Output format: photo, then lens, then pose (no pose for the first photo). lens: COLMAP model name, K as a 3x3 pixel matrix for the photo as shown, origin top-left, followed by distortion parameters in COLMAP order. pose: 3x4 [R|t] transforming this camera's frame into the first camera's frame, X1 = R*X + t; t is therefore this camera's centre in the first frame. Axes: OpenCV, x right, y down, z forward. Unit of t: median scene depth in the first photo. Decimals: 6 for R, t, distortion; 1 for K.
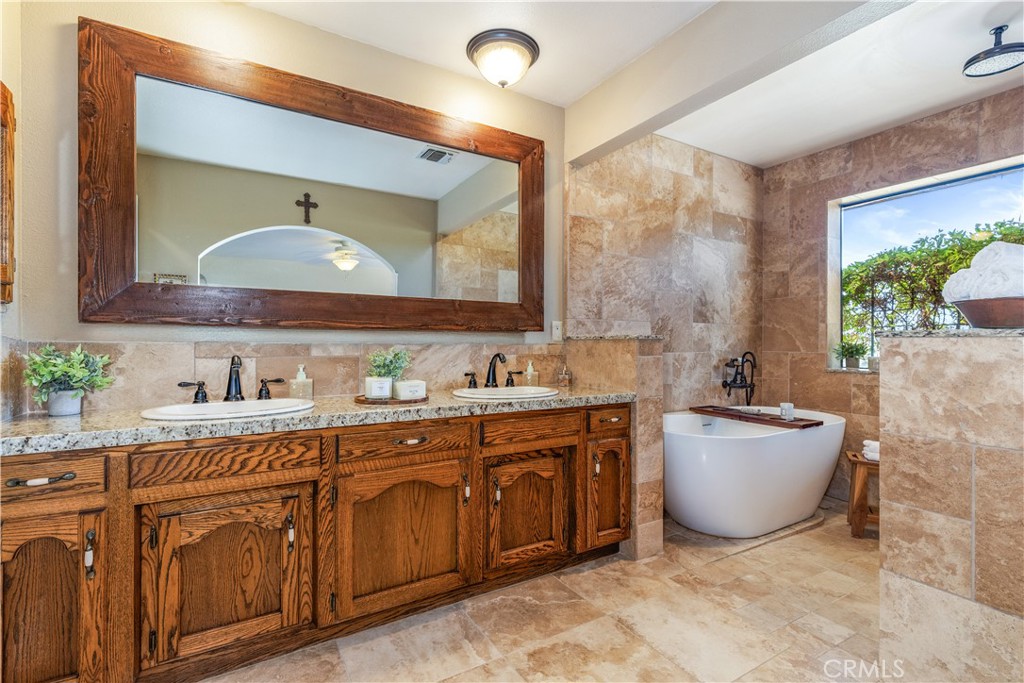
lens RADIAL K [[457.6, 0, 513.4], [0, 457.6, 342.3], [0, 0, 1]] dist [0.002040, -0.000100]
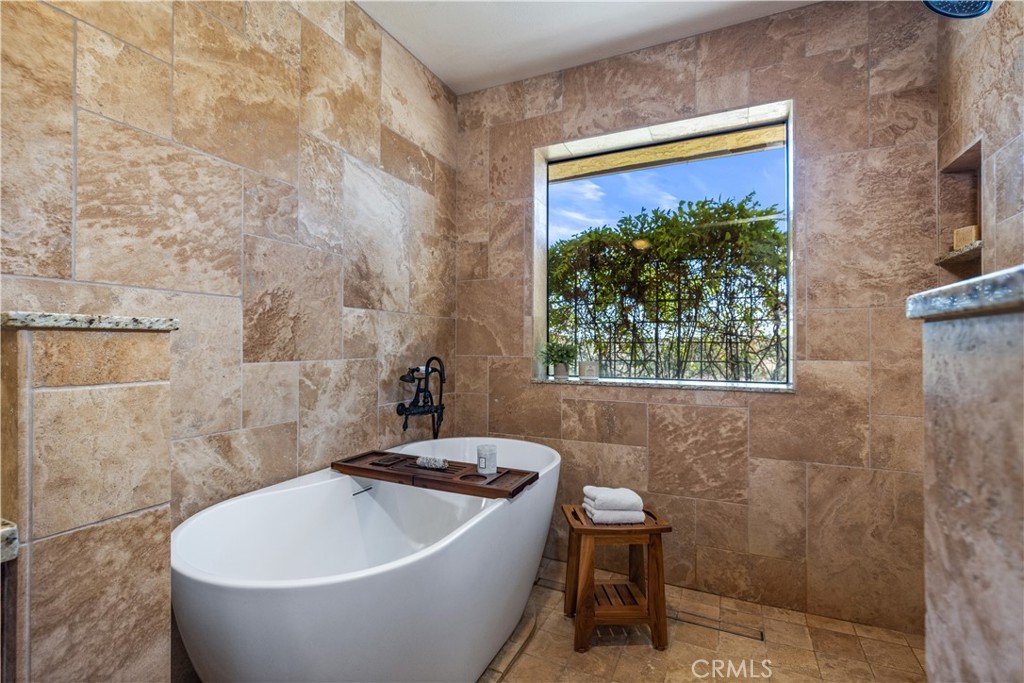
lens RADIAL K [[449.4, 0, 508.5], [0, 449.4, 342.2], [0, 0, 1]] dist [-0.000390, 0.000076]
pose [[0.827163, 0.002856, 0.561955, 0.355234], [-0.002163, 0.999996, -0.001898, 0.001683], [-0.561958, 0.000354, 0.827166, 0.610260]]
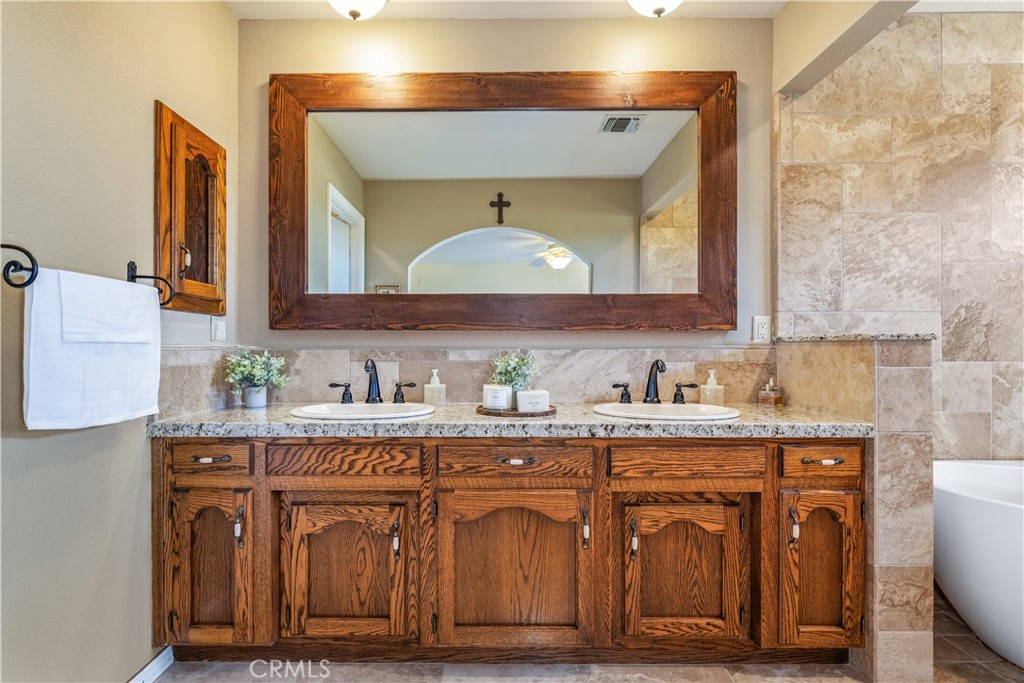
lens RADIAL K [[511.3, 0, 501.9], [0, 511.3, 345.2], [0, 0, 1]] dist [-0.005588, 0.000462]
pose [[0.860175, -0.003494, -0.509986, 0.183185], [0.002795, 0.999994, -0.002137, 0.000235], [0.509991, 0.000413, 0.860180, 0.120485]]
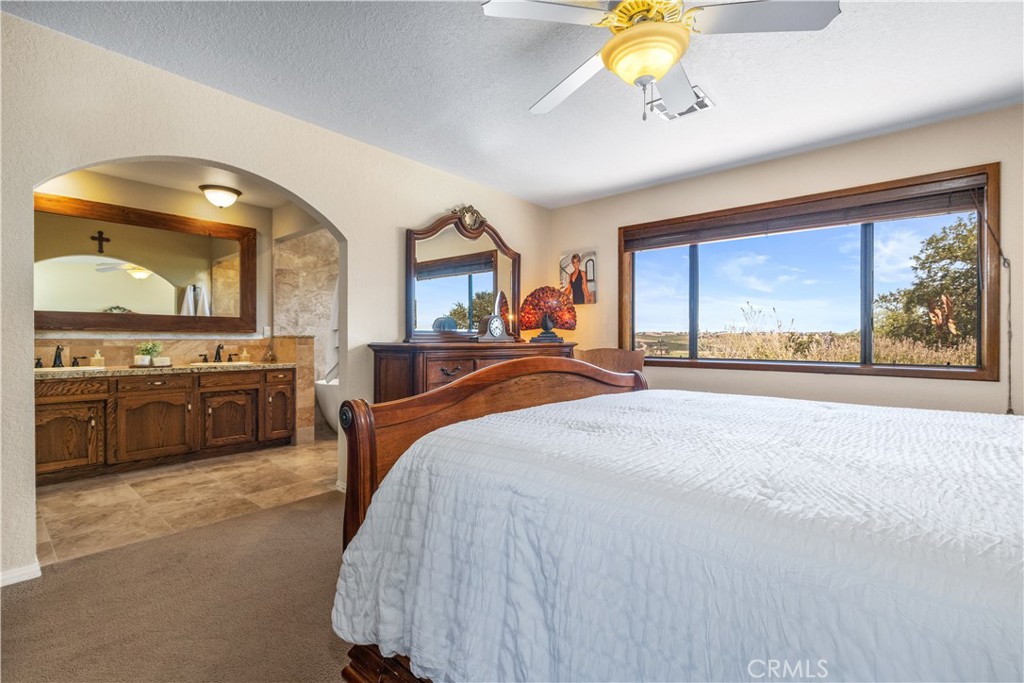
lens RADIAL K [[468.1, 0, 506.7], [0, 468.1, 341.3], [0, 0, 1]] dist [0.000276, -0.000185]
pose [[0.958181, -0.001513, 0.286158, 0.564516], [-0.000494, 0.999976, 0.006940, -0.003192], [-0.286162, -0.006791, 0.958157, -1.248731]]
